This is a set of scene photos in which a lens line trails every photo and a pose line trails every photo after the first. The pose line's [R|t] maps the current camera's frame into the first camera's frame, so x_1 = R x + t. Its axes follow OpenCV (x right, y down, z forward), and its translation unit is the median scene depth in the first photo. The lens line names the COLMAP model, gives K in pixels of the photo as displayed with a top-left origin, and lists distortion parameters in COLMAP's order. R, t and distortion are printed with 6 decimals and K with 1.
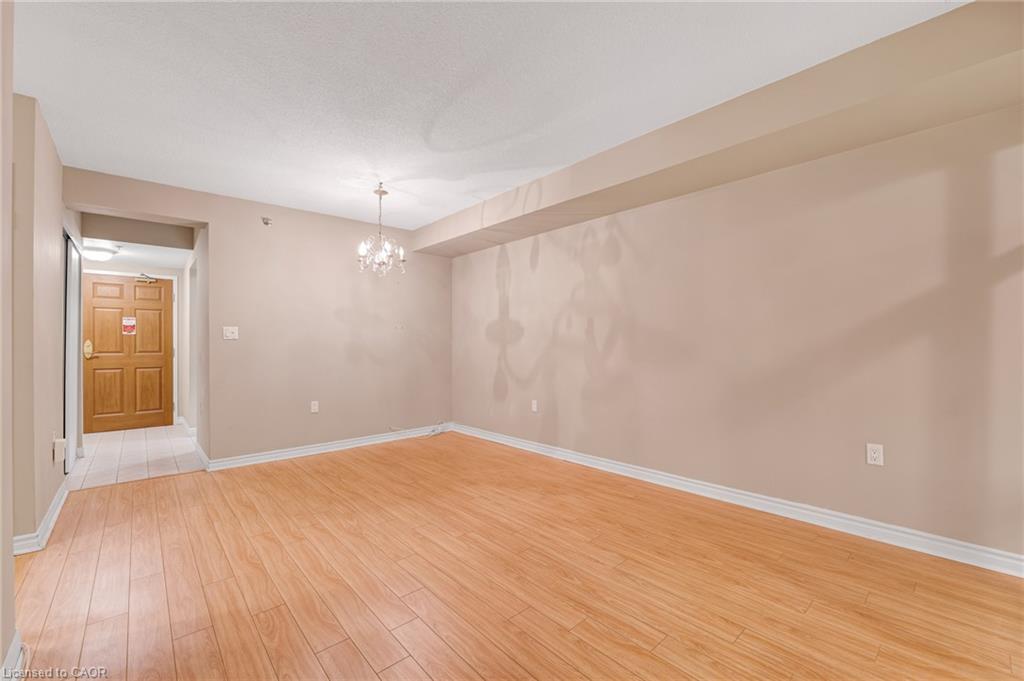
lens RADIAL K [[419.0, 0, 512.0], [0, 419.0, 340.5], [0, 0, 1]] dist [-0.001966, -0.000180]
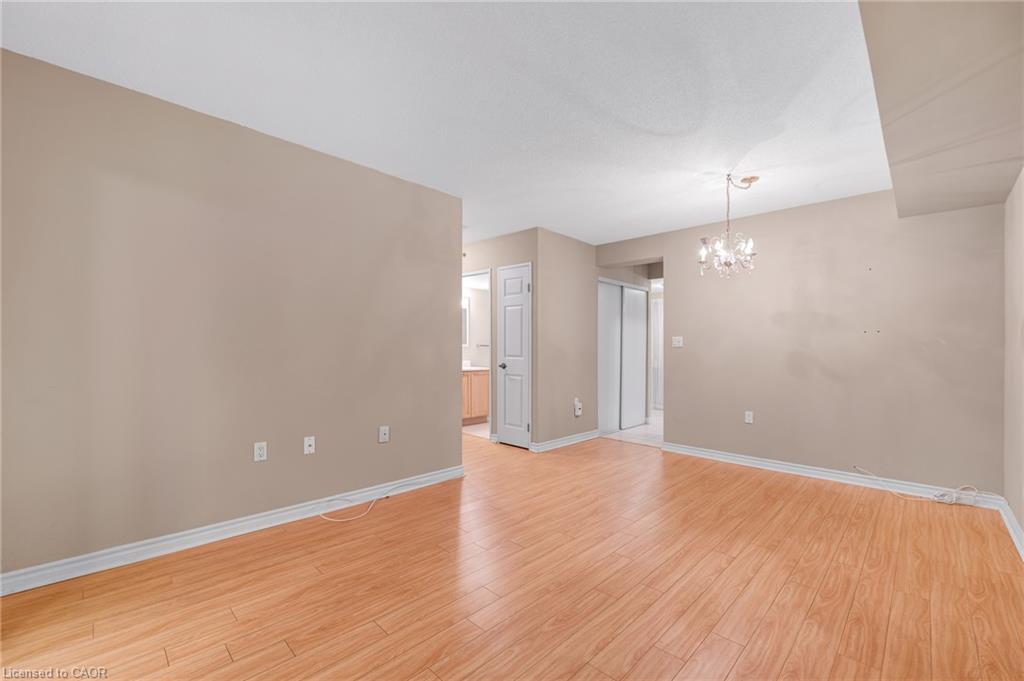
lens RADIAL K [[424.6, 0, 516.3], [0, 424.6, 345.7], [0, 0, 1]] dist [-0.002514, -0.000334]
pose [[0.066945, -0.002202, -0.997754, 0.591039], [-0.000630, 0.999997, -0.002249, -0.004743], [0.997756, 0.000779, 0.066944, 0.502501]]
